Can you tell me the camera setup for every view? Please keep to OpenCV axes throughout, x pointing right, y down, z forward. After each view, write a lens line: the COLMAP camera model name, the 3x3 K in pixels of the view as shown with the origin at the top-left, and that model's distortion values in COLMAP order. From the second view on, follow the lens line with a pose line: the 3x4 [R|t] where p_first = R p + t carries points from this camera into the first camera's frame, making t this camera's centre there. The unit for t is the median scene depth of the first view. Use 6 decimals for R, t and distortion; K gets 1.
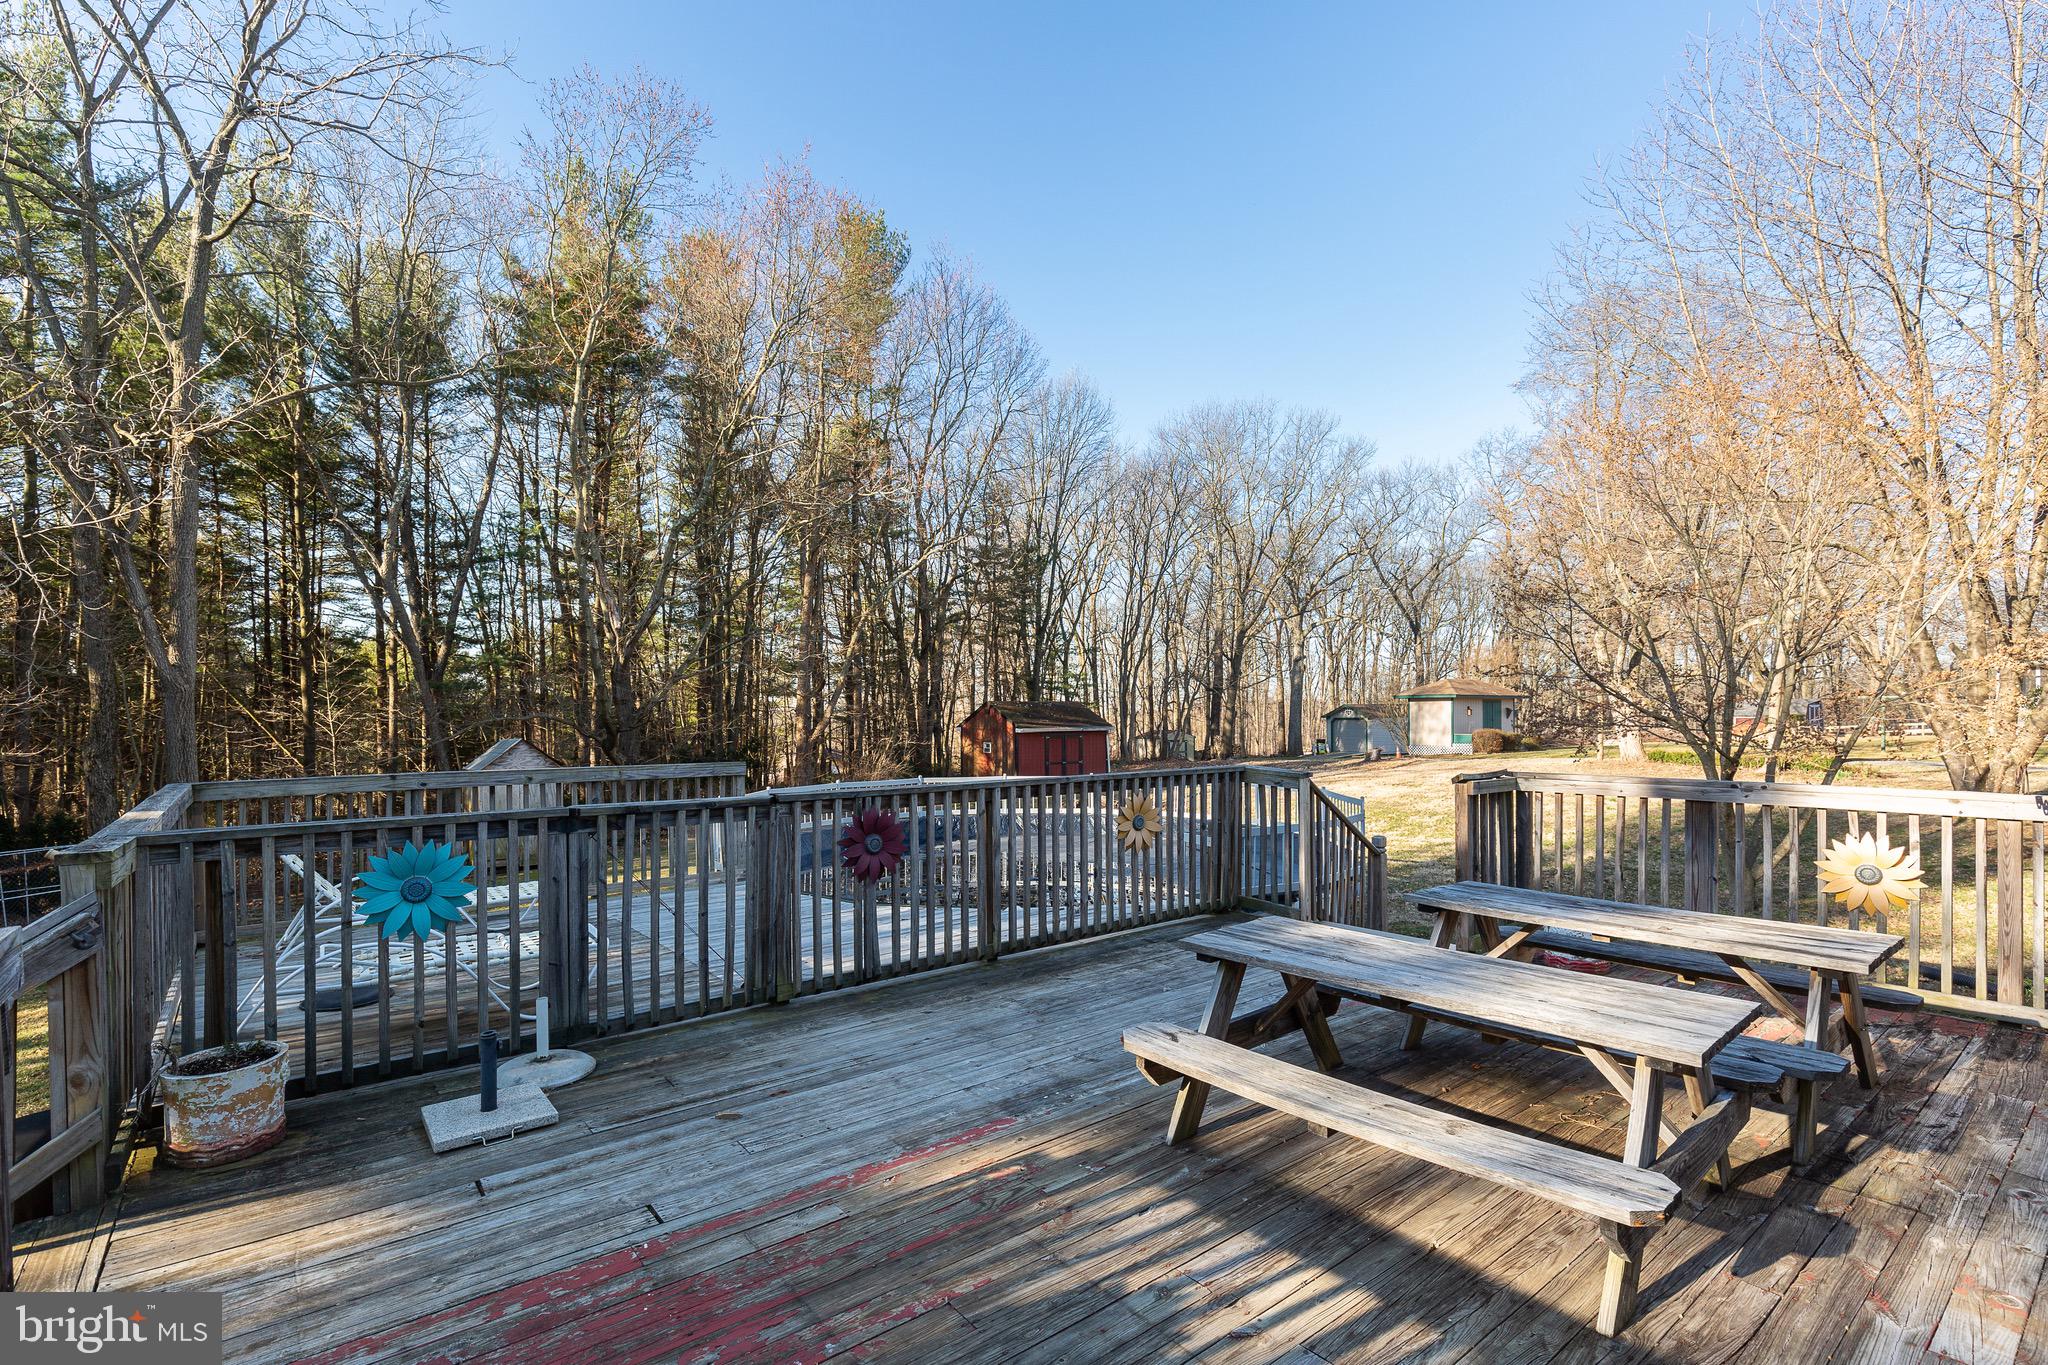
lens RADIAL K [[943.1, 0, 1028.5], [0, 943.1, 709.0], [0, 0, 1]] dist [0.011166, -0.000080]
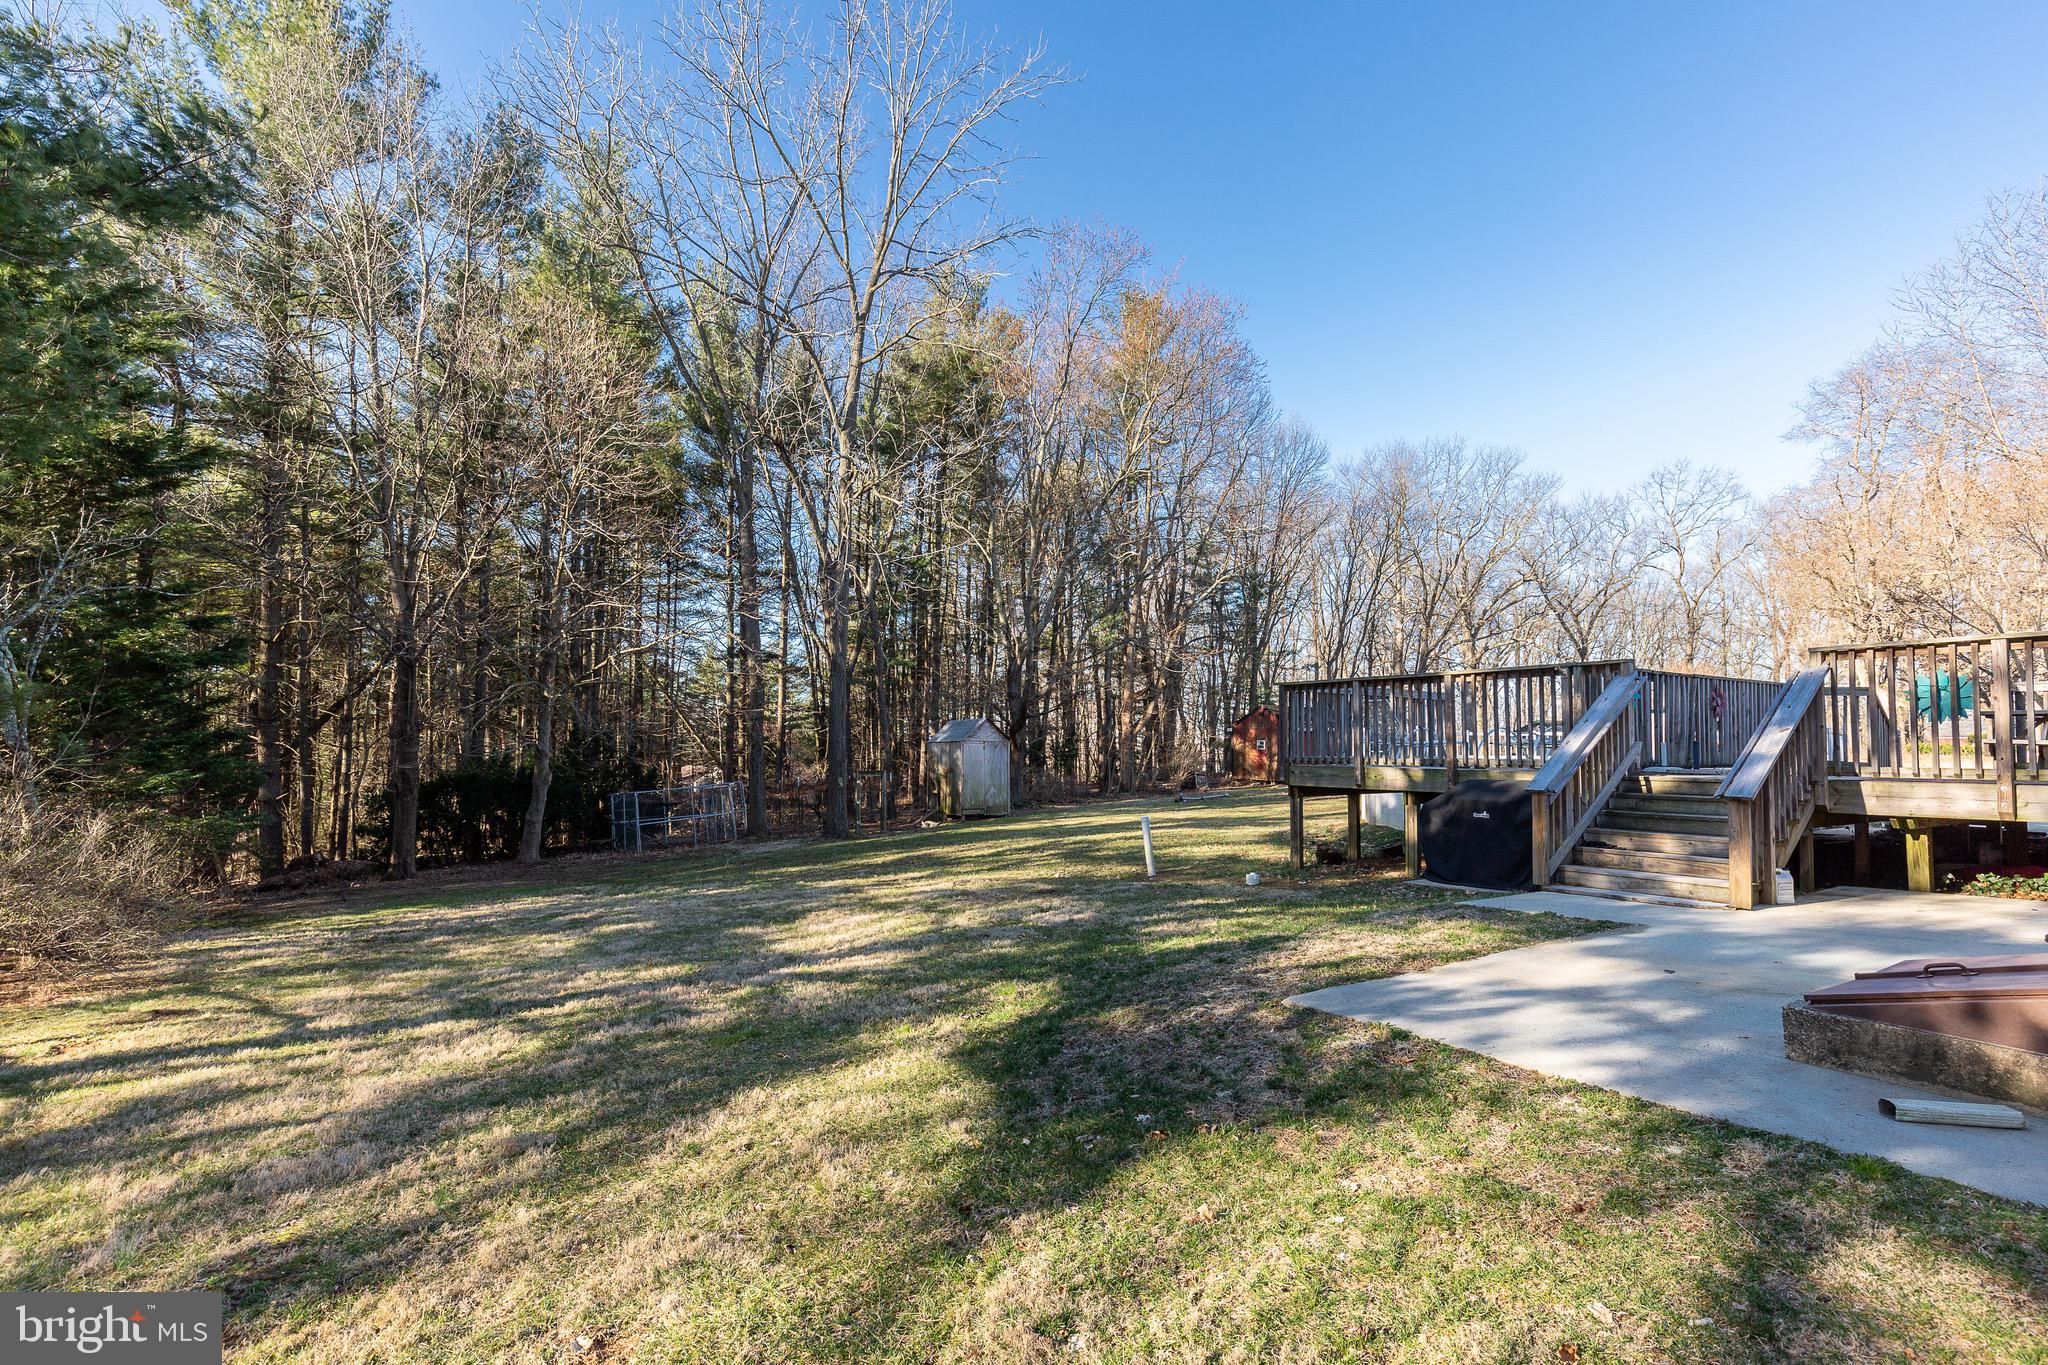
lens RADIAL K [[905.8, 0, 1038.7], [0, 905.8, 694.3], [0, 0, 1]] dist [-0.001765, 0.000364]
pose [[0.991749, 0.013448, -0.127488, -0.083556], [-0.018553, 0.999069, -0.038939, 0.013498], [0.126845, 0.040983, 0.991076, -0.072423]]
